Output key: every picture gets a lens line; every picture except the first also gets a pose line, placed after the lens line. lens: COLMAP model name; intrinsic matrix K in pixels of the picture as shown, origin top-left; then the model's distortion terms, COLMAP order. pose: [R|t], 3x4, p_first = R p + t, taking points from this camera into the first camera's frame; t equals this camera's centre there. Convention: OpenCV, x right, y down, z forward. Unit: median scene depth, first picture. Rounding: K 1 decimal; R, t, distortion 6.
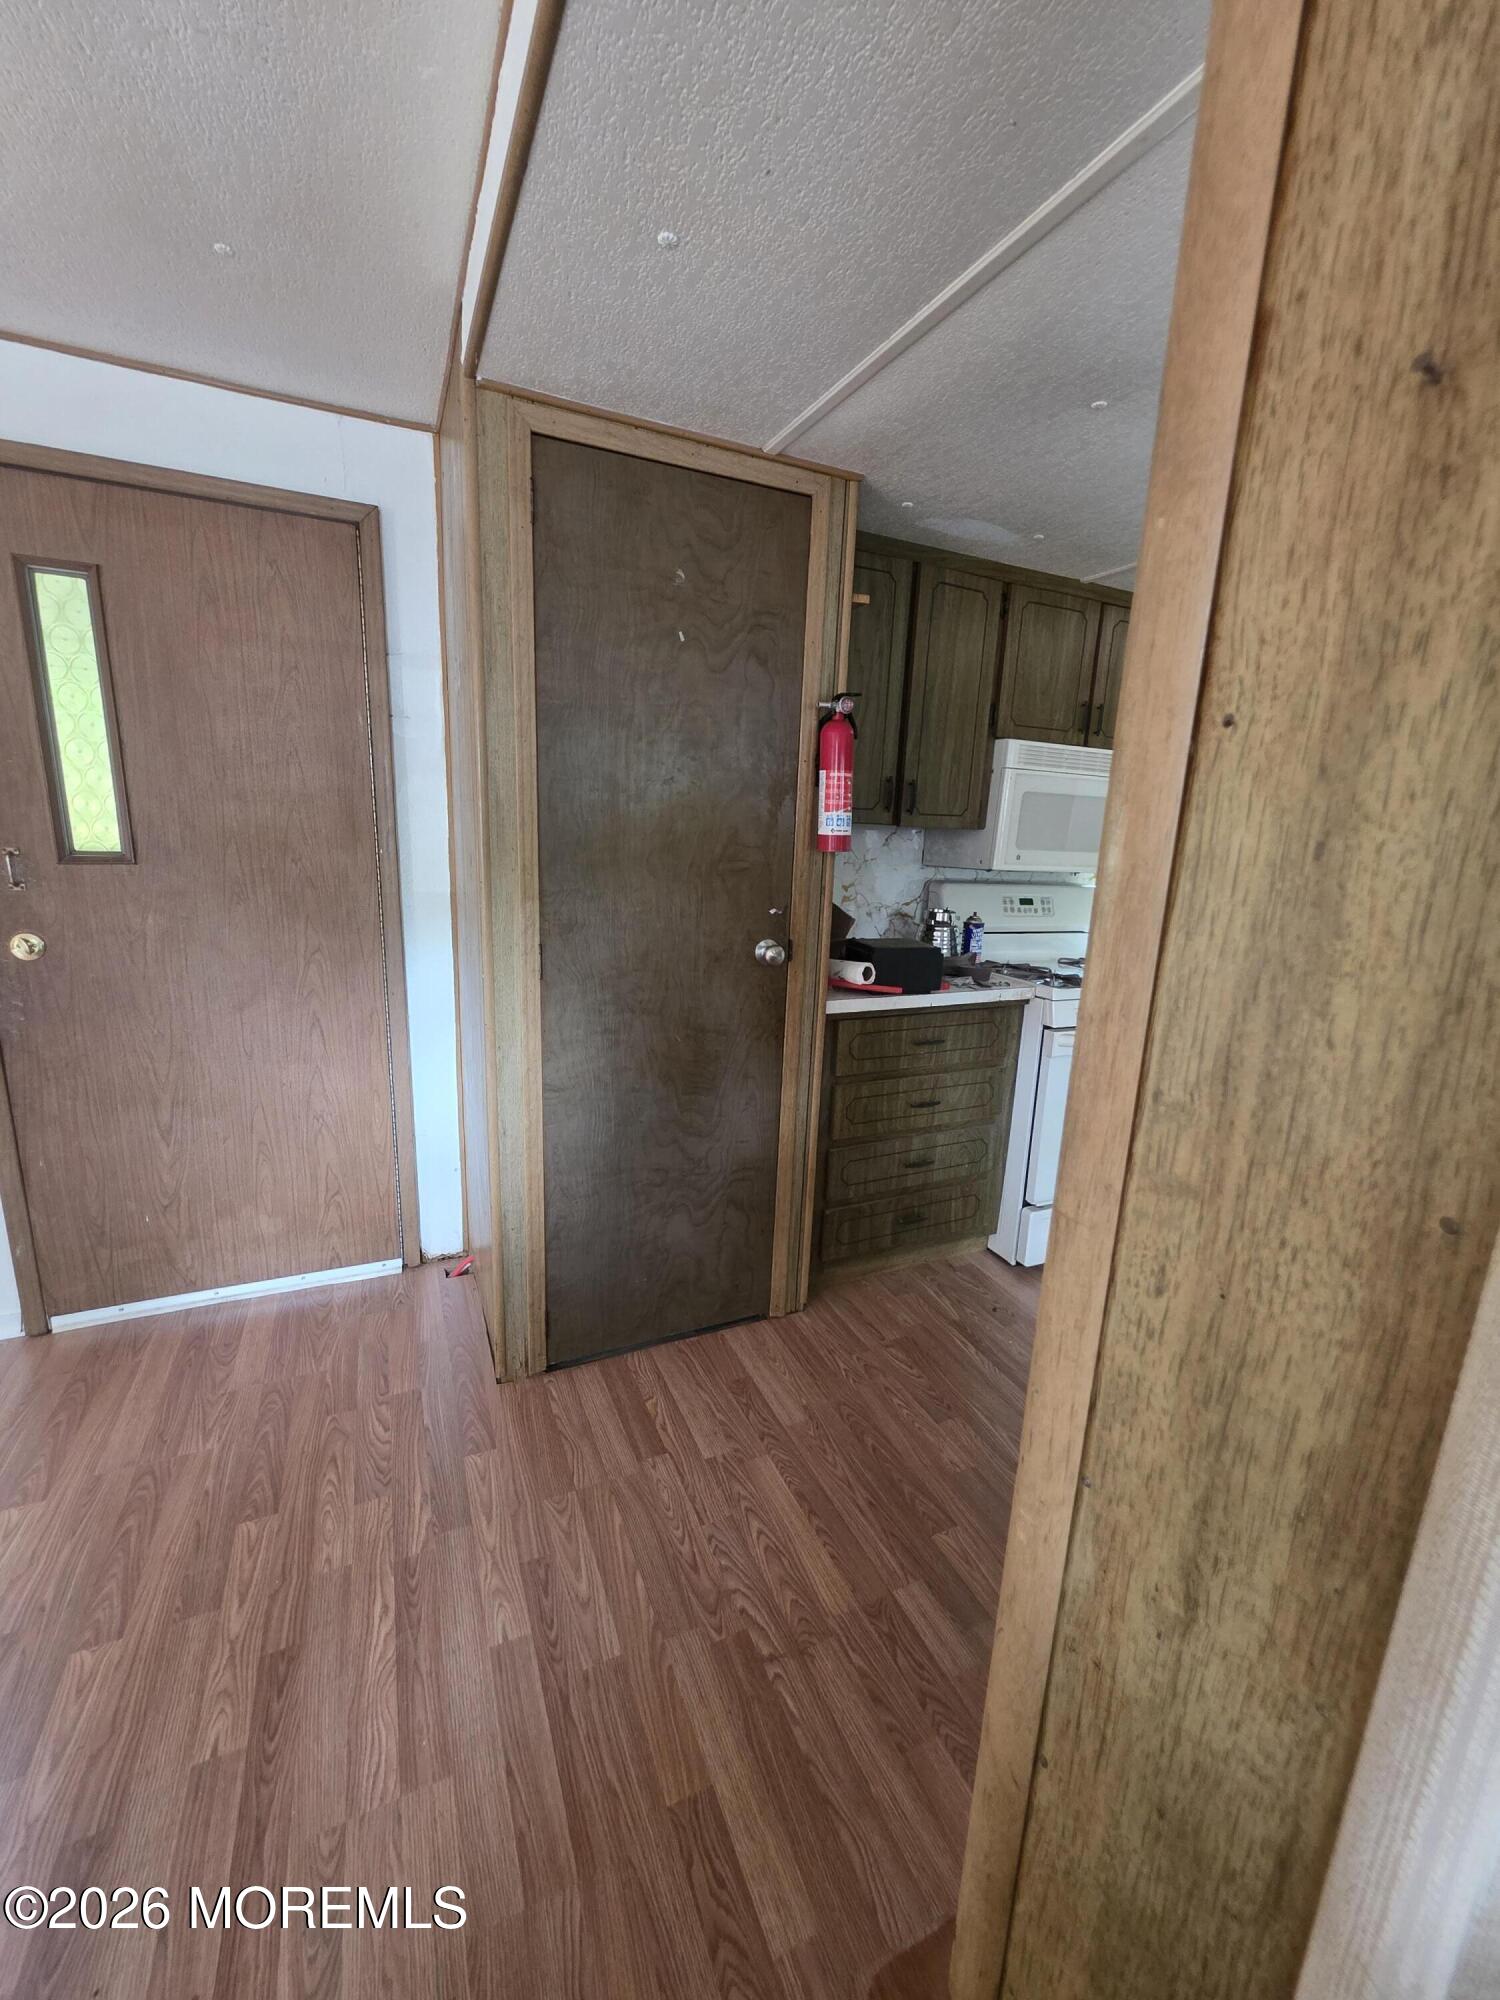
lens RADIAL K [[802.9, 0, 750.0], [0, 802.9, 1000.0], [0, 0, 1]] dist [0.002591, 0.000212]
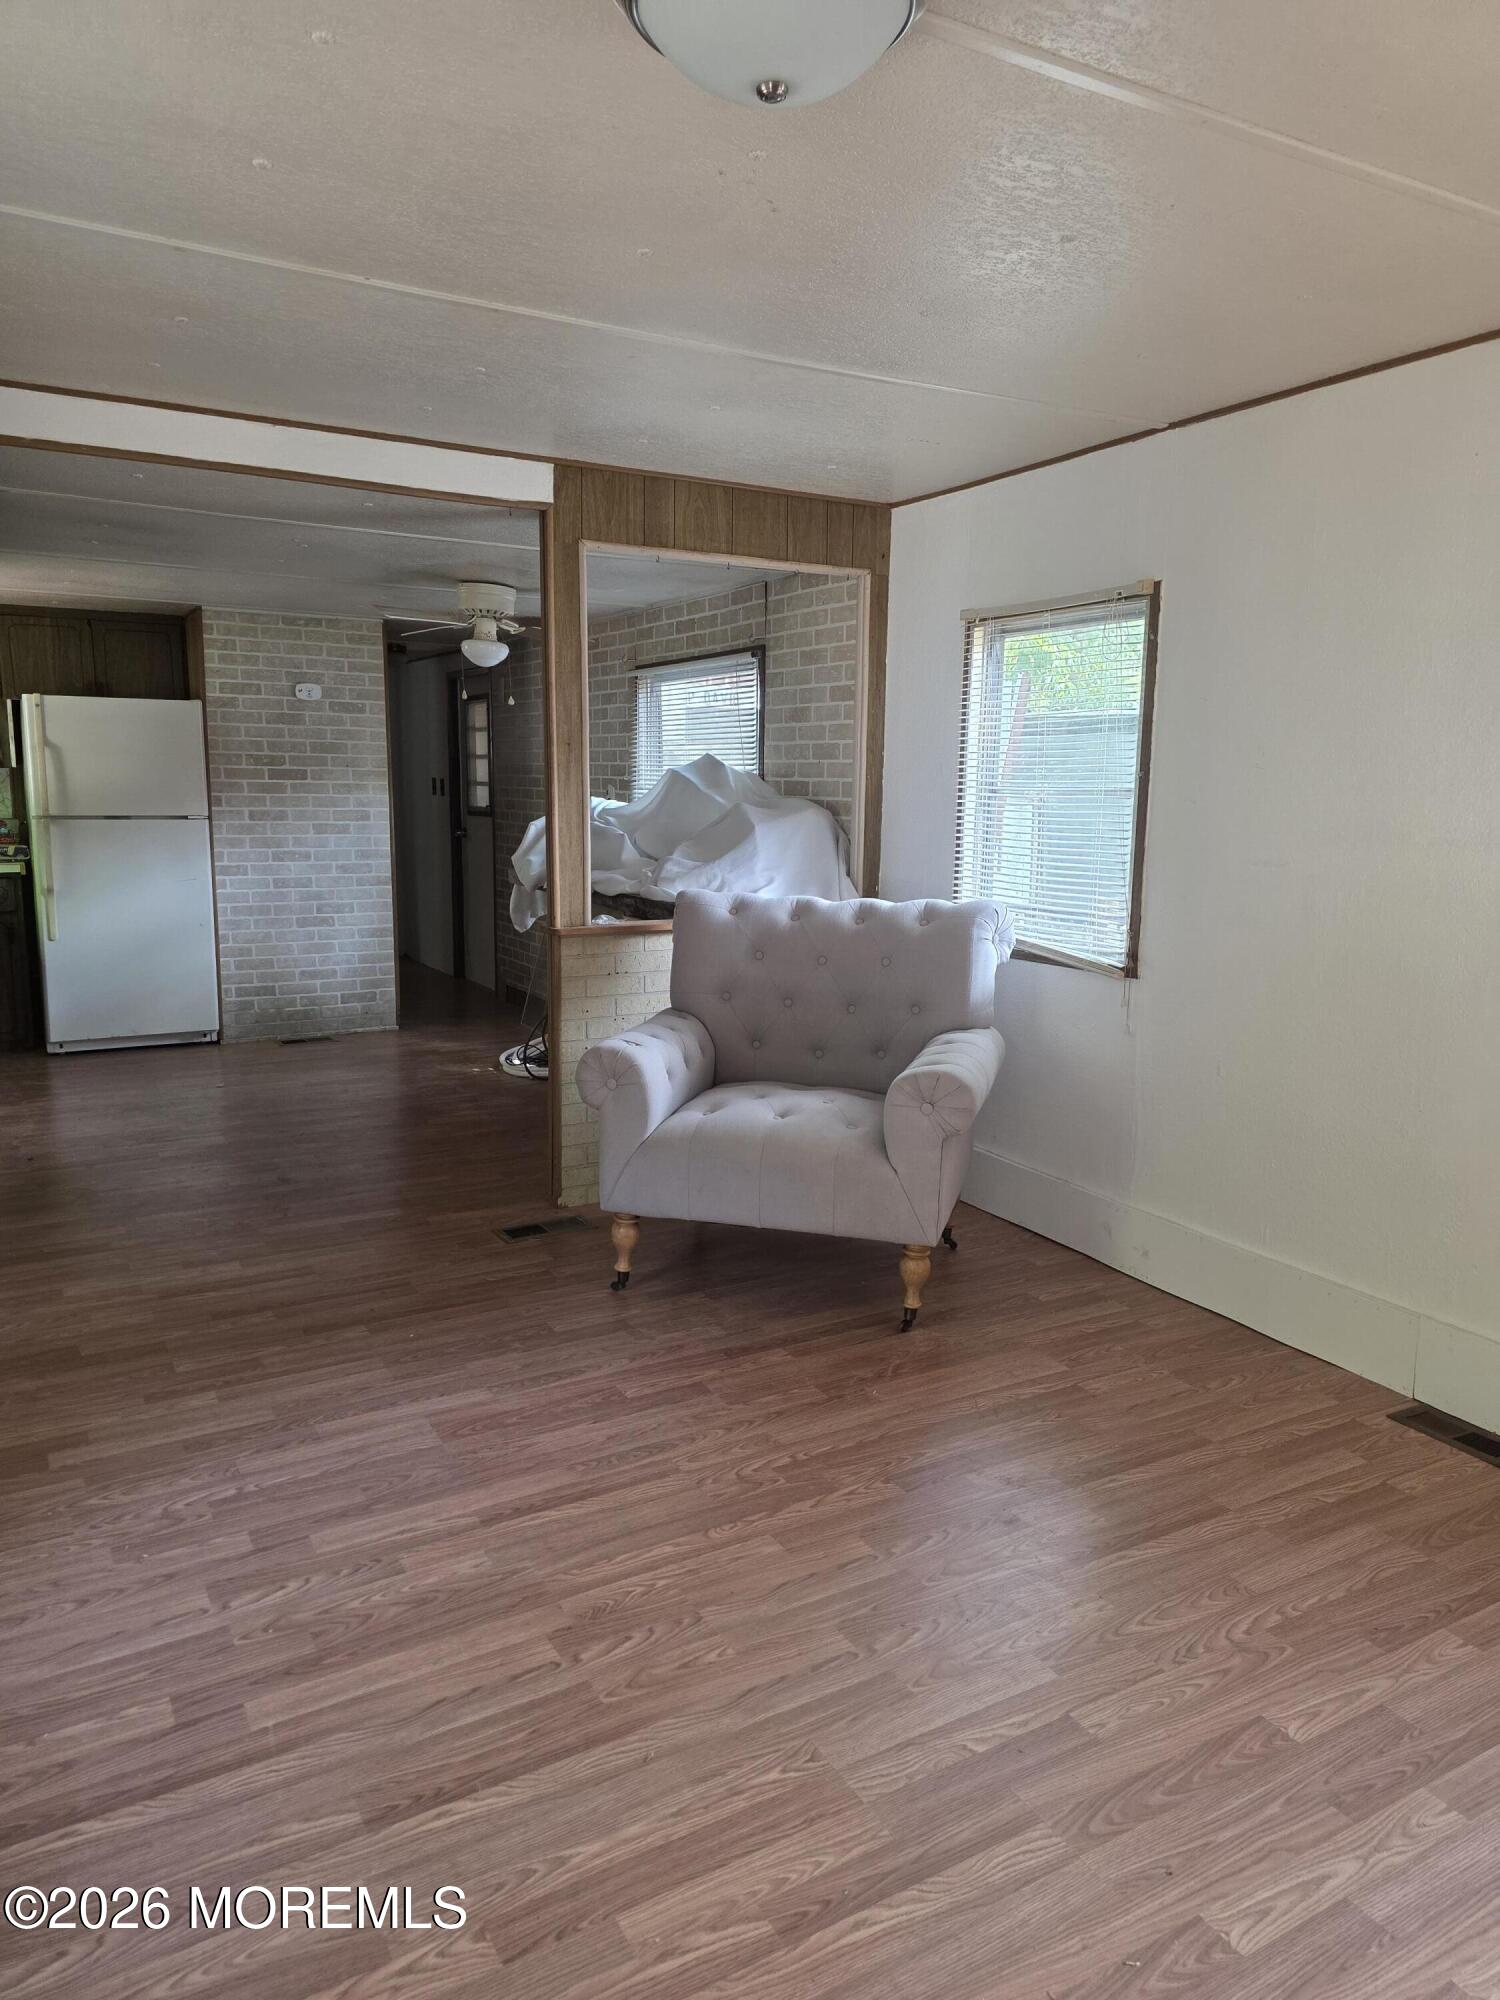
lens RADIAL K [[1347.5, 0, 748.2], [0, 1347.5, 988.1], [0, 0, 1]] dist [0.077653, -0.064152]
pose [[-0.088657, -0.199479, 0.975883, -1.838334], [0.205162, 0.955076, 0.213864, -0.083054], [-0.974704, 0.219175, -0.043748, -0.013957]]
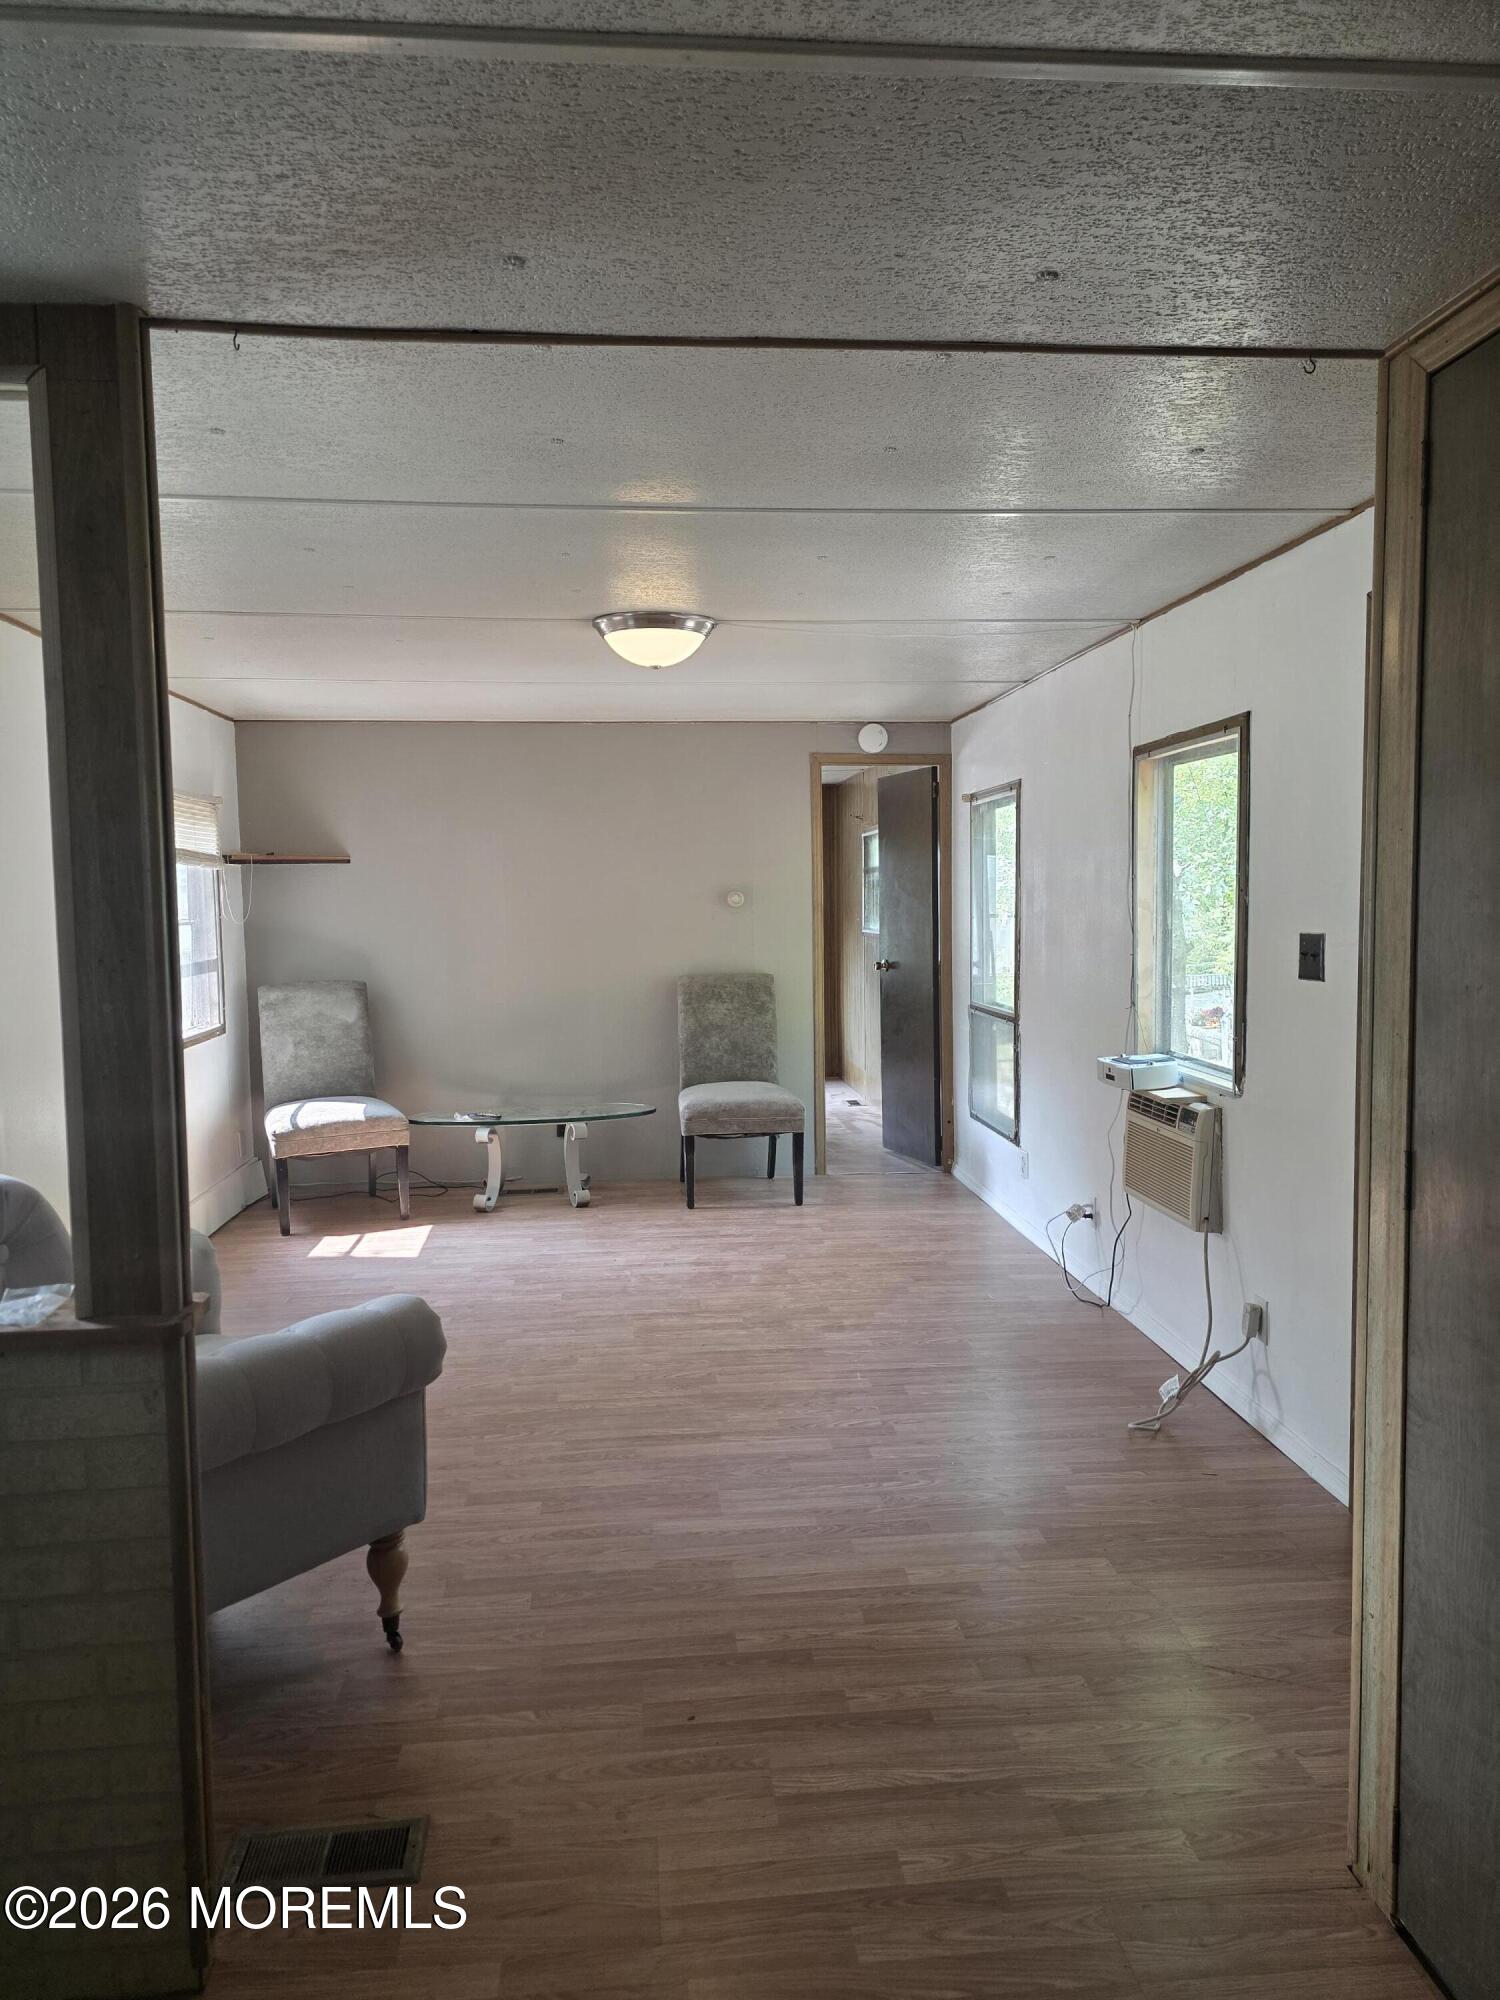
lens RADIAL K [[1356.4, 0, 740.3], [0, 1356.4, 1025.9], [0, 0, 1]] dist [0.074190, -0.072736]
pose [[-0.336682, 0.051819, -0.940191, 0.686420], [-0.208762, 0.969528, 0.128194, -0.151181], [0.918185, 0.239437, -0.315605, 0.666092]]
